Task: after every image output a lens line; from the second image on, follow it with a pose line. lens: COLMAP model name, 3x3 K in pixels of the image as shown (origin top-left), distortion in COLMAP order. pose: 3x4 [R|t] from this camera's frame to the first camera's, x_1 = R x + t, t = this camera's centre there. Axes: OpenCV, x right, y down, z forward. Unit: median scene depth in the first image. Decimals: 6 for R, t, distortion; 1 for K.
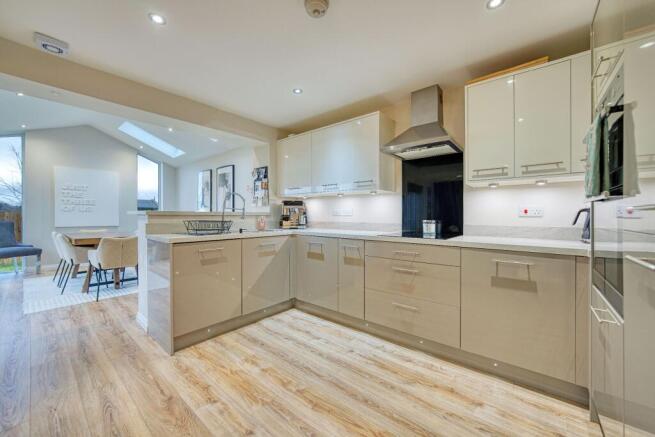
lens RADIAL K [[256.1, 0, 332.4], [0, 256.1, 218.8], [0, 0, 1]] dist [-0.008681, 0.001031]
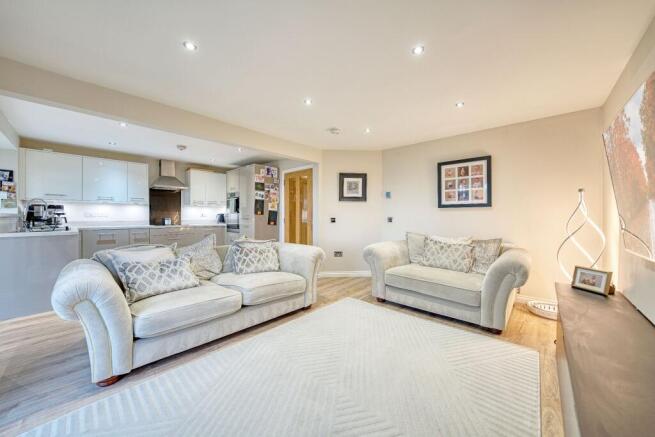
lens RADIAL K [[239.9, 0, 322.7], [0, 239.9, 213.2], [0, 0, 1]] dist [-0.002181, 0.001197]
pose [[0.061642, 0.004968, 0.998086, -1.615491], [0.008525, 0.999949, -0.005503, -0.016287], [-0.998062, 0.008847, 0.061596, -0.484243]]
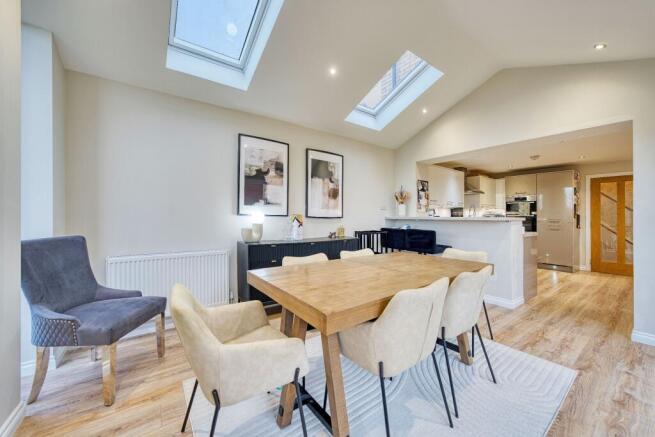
lens RADIAL K [[239.9, 0, 342.5], [0, 239.9, 213.9], [0, 0, 1]] dist [-0.002181, 0.001197]
pose [[0.226460, -0.000192, 0.974020, -2.133954], [-0.002043, 0.999998, 0.000673, -0.055445], [-0.974018, -0.002142, 0.226459, 1.579184]]
